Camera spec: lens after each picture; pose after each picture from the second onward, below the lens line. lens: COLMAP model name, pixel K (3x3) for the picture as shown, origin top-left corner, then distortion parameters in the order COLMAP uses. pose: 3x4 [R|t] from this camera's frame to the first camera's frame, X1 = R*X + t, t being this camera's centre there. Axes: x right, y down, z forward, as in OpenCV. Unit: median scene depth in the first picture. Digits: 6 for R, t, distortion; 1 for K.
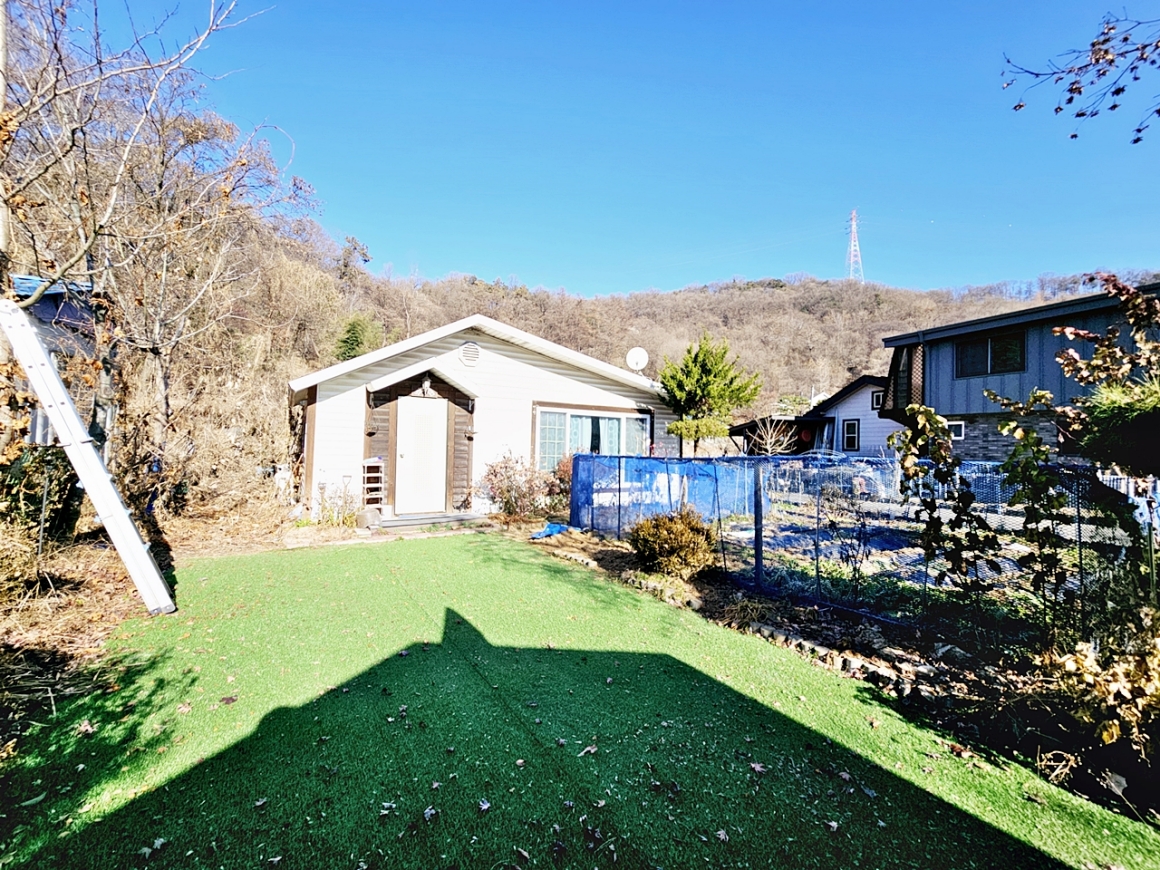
lens RADIAL K [[474.2, 0, 575.8], [0, 474.2, 438.2], [0, 0, 1]] dist [0.001447, -0.001115]
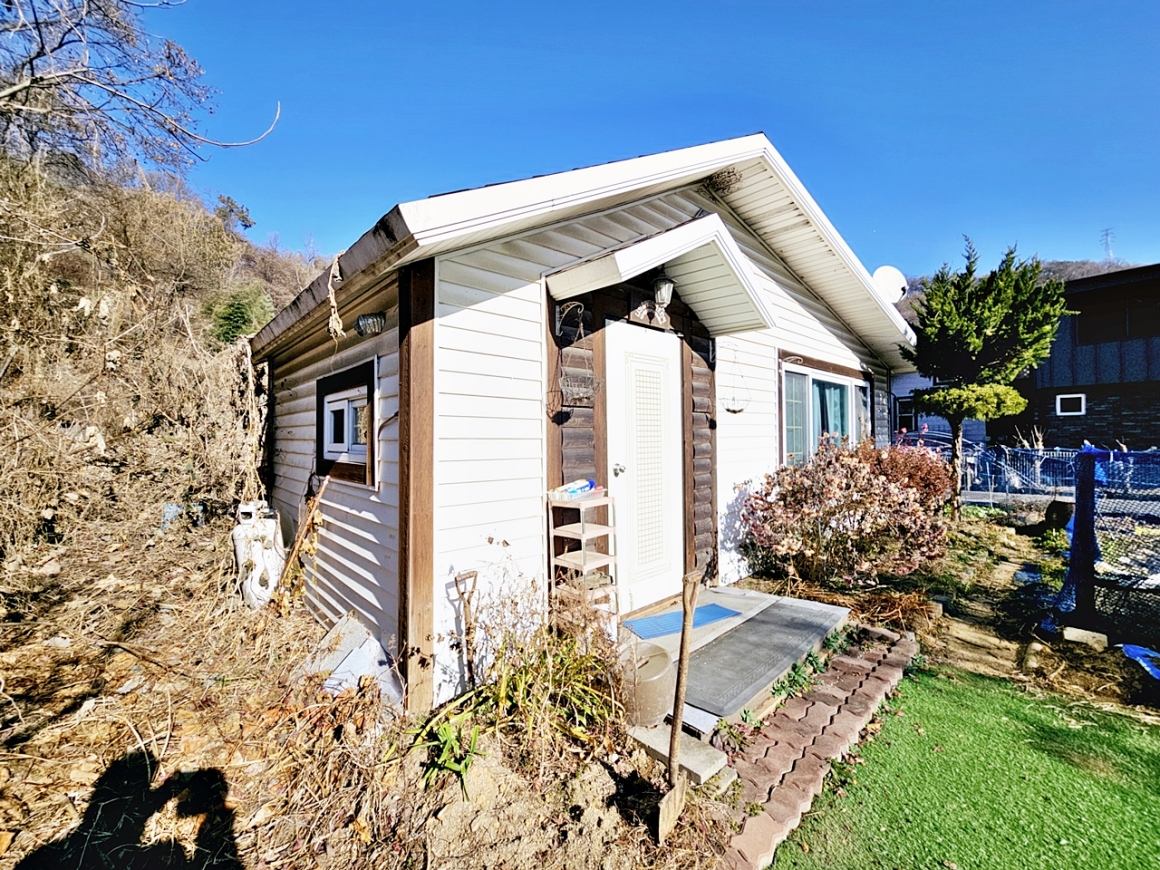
lens RADIAL K [[474.2, 0, 575.0], [0, 474.2, 433.2], [0, 0, 1]] dist [0.001447, -0.001115]
pose [[0.981021, -0.028826, 0.191748, -0.390940], [0.026673, 0.999549, 0.013798, -0.000645], [-0.192060, -0.008421, 0.981347, 0.509985]]
